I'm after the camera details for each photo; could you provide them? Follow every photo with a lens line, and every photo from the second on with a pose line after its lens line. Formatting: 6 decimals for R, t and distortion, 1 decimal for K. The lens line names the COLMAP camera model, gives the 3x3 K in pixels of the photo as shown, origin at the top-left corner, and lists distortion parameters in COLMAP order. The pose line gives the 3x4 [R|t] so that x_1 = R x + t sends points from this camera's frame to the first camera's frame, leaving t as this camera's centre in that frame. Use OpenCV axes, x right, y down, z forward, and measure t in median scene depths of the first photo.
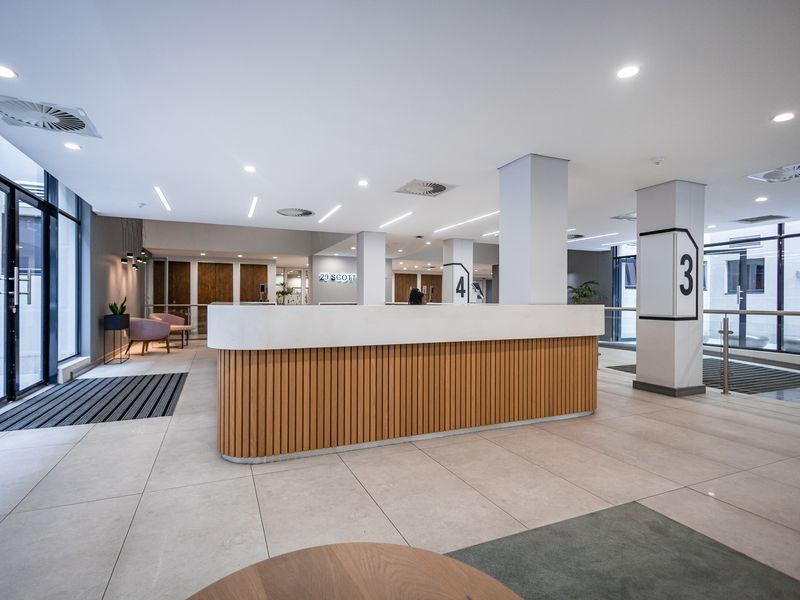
lens RADIAL K [[414.0, 0, 395.4], [0, 414.0, 301.0], [0, 0, 1]] dist [0.015282, -0.000157]
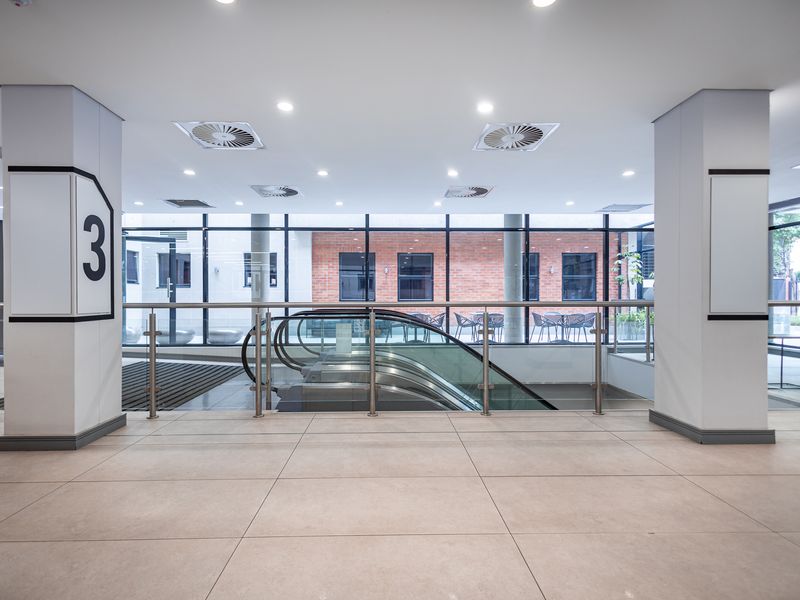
lens RADIAL K [[414.0, 0, 395.4], [0, 414.0, 301.0], [0, 0, 1]] dist [0.015282, -0.000157]
pose [[0.376995, -0.011447, 0.926145, 0.172831], [0.002423, 0.999932, 0.011373, 0.006813], [-0.926212, -0.002043, 0.376997, 0.207163]]
